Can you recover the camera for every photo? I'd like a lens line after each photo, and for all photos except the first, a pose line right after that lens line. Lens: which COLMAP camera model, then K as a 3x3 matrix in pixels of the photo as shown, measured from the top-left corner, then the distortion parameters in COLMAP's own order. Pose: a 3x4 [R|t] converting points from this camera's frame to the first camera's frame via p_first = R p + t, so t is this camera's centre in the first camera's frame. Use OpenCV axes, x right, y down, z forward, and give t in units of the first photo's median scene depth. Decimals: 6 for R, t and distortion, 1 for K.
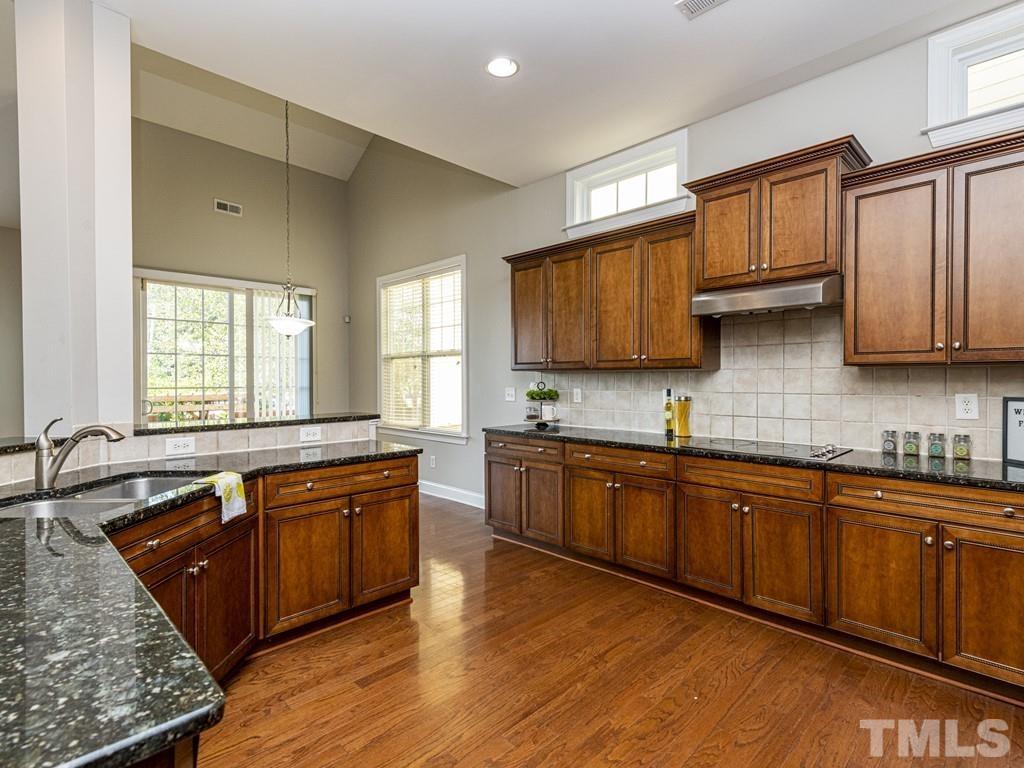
lens RADIAL K [[502.1, 0, 514.5], [0, 502.1, 383.7], [0, 0, 1]] dist [0.010573, -0.000072]
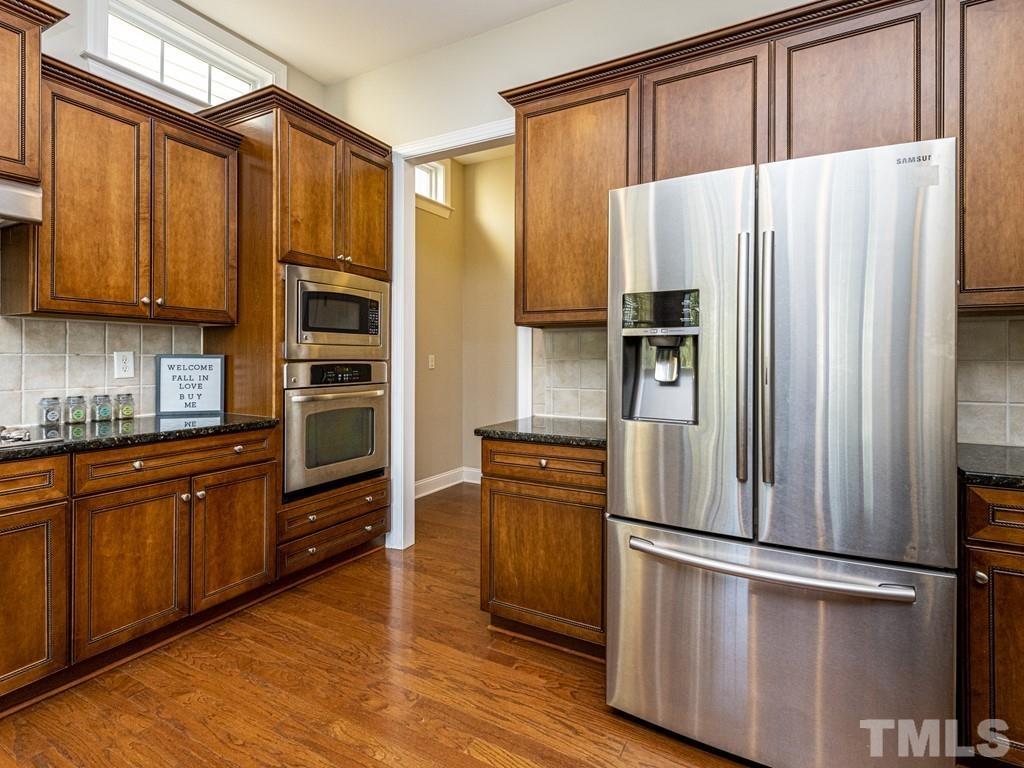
lens RADIAL K [[513.3, 0, 510.7], [0, 513.3, 356.2], [0, 0, 1]] dist [-0.001612, -0.000477]
pose [[-0.260387, 0.001280, 0.965503, -0.263748], [0.000513, 0.999999, -0.001187, 0.031182], [-0.965504, 0.000187, -0.260387, 0.558906]]
